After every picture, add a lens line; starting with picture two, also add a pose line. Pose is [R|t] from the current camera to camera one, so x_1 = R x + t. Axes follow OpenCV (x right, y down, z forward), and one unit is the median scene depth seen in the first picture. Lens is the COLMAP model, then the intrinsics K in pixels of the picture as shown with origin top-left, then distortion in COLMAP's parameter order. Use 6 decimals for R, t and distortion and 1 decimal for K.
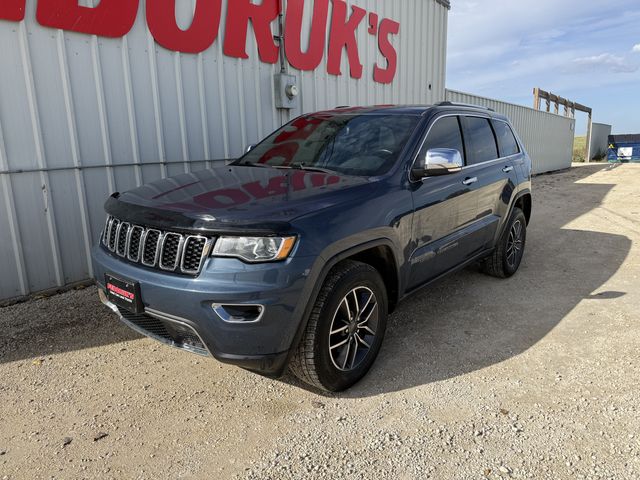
lens RADIAL K [[448.9, 0, 320.0], [0, 448.9, 240.0], [0, 0, 1]] dist [0.039411, -0.067906]
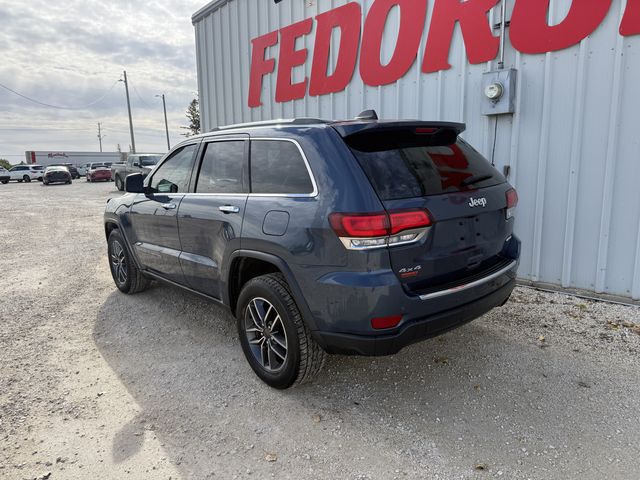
lens RADIAL K [[448.9, 0, 320.0], [0, 448.9, 240.0], [0, 0, 1]] dist [0.039411, -0.067906]
pose [[-0.147541, 0.190089, -0.970617, 0.842728], [-0.180448, 0.959713, 0.215383, -0.222097], [0.972456, 0.206924, -0.107296, 0.930068]]
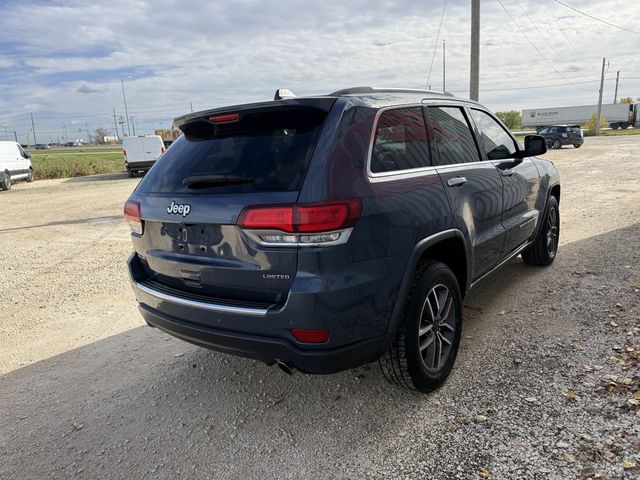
lens RADIAL K [[444.5, 0, 320.0], [0, 444.5, 240.0], [0, 0, 1]] dist [0.044722, -0.064541]
pose [[-0.995970, 0.085231, -0.027933, 0.239594], [0.066254, 0.909039, 0.411410, -0.316816], [0.060457, 0.407901, -0.911022, 1.409961]]
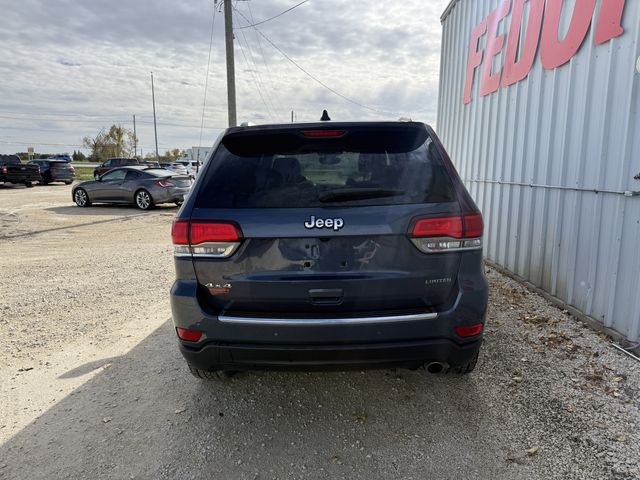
lens RADIAL K [[448.9, 0, 320.0], [0, 448.9, 240.0], [0, 0, 1]] dist [0.039411, -0.067906]
pose [[-0.783753, 0.119761, -0.609417, 0.582872], [-0.112868, 0.937428, 0.329376, -0.297231], [0.610731, 0.326933, -0.721195, 1.303935]]
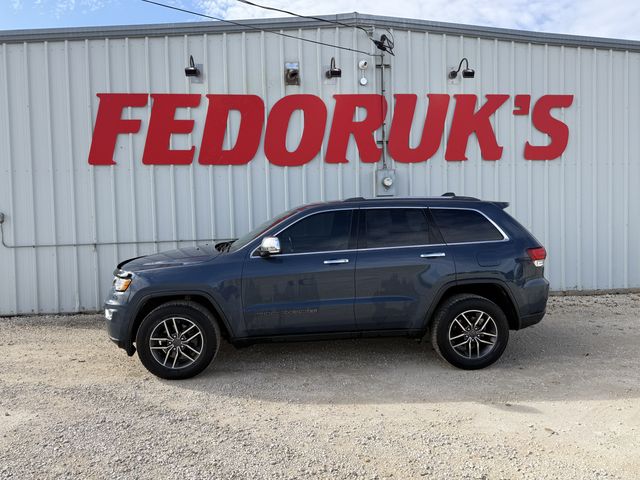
lens RADIAL K [[444.5, 0, 320.0], [0, 444.5, 240.0], [0, 0, 1]] dist [0.044722, -0.064541]
pose [[0.704907, 0.035673, -0.708402, 0.730225], [-0.138910, 0.986338, -0.088556, -0.050038], [0.695564, 0.160828, 0.700232, 0.063602]]
